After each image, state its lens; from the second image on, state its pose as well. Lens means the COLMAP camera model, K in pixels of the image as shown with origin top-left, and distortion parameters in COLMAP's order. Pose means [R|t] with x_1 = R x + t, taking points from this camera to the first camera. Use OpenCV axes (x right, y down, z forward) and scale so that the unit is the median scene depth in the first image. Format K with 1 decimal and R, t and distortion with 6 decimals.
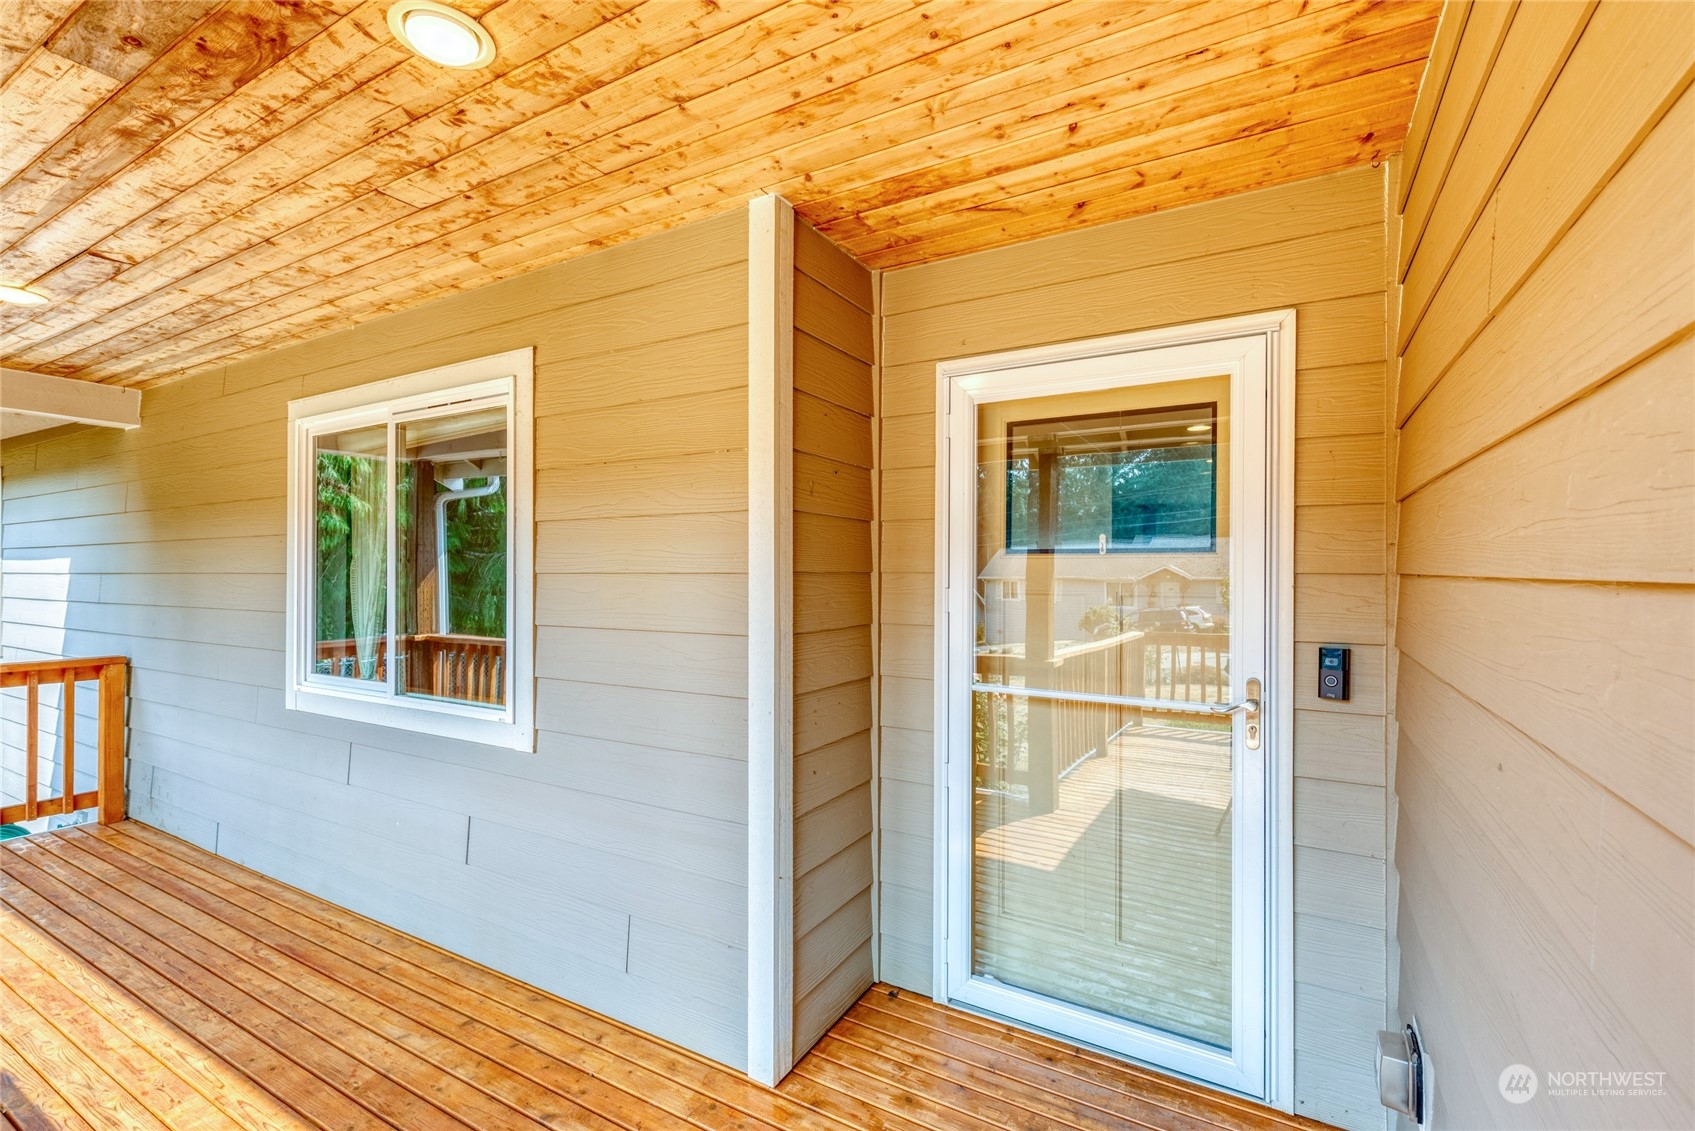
lens RADIAL K [[754.1, 0, 842.7], [0, 754.1, 566.5], [0, 0, 1]] dist [0.027506, -0.011876]
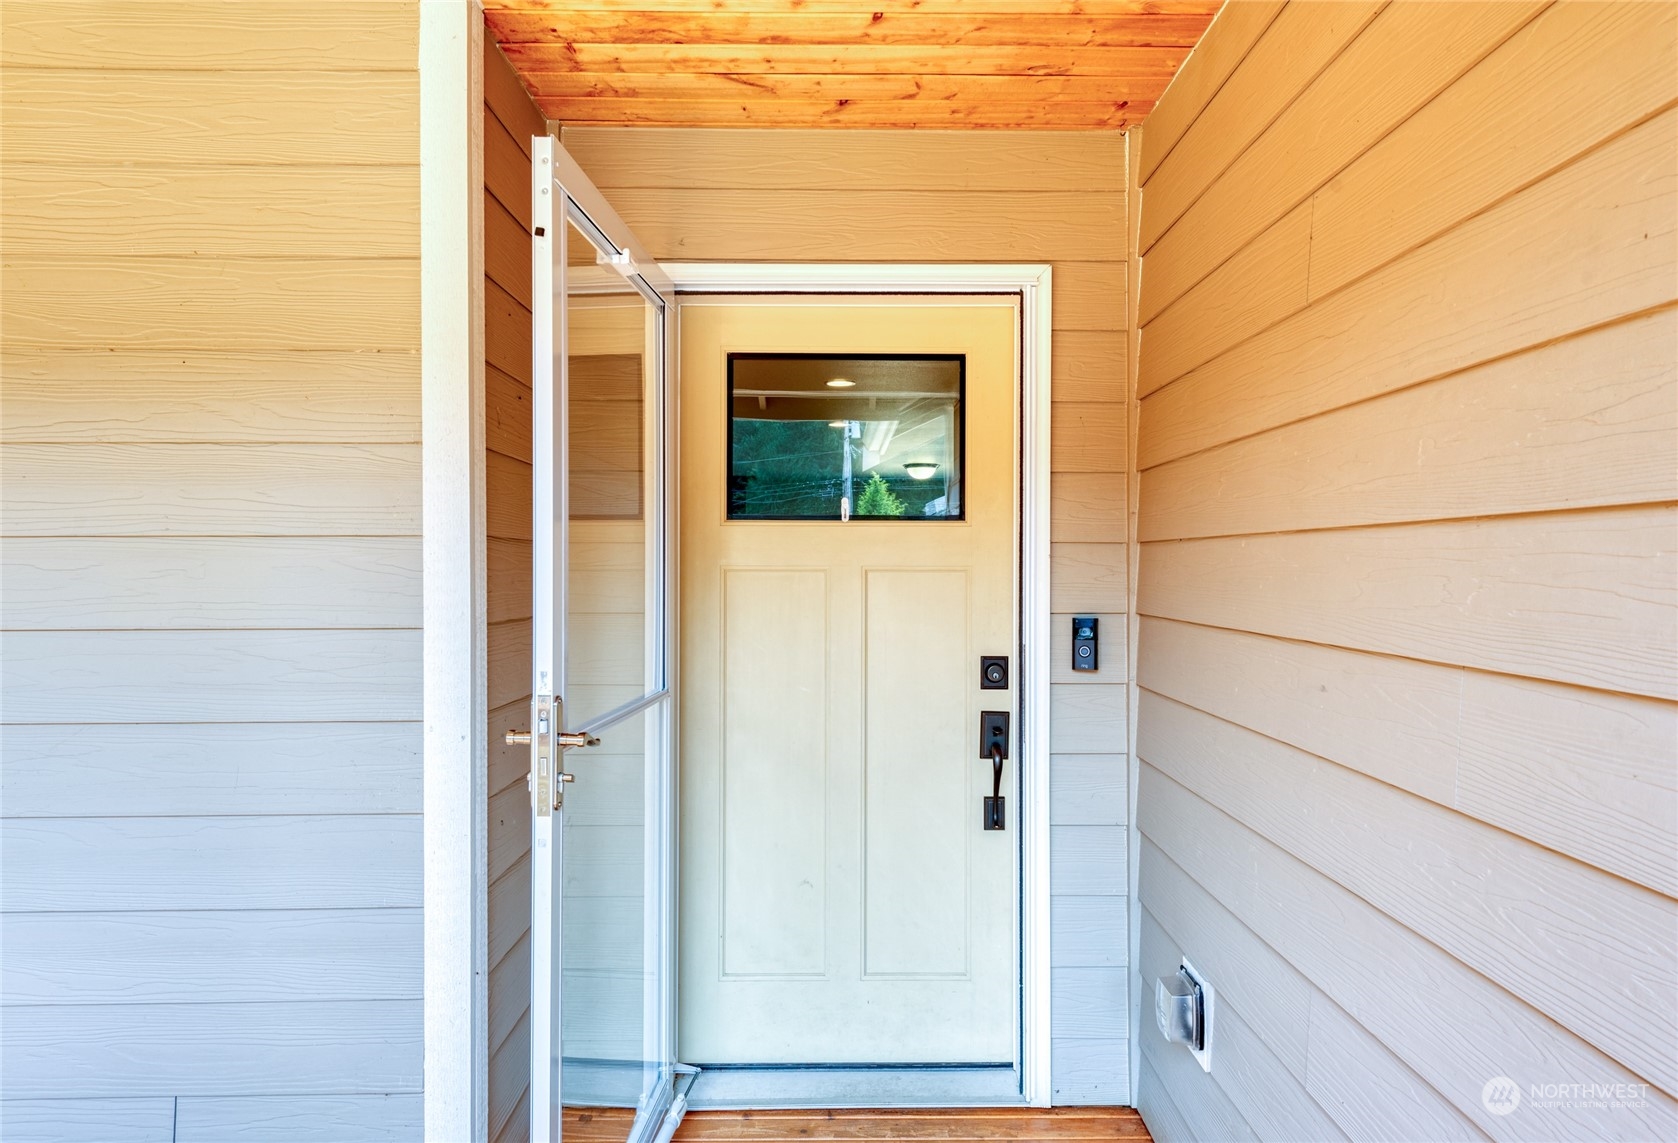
lens RADIAL K [[1071.0, 0, 843.2], [0, 1071.0, 565.2], [0, 0, 1]] dist [0.049863, -0.041426]
pose [[0.858285, 0.000162, 0.513174, -0.318505], [-0.001591, 0.999996, 0.002346, 0.034696], [-0.513171, -0.002830, 0.858281, -0.026044]]
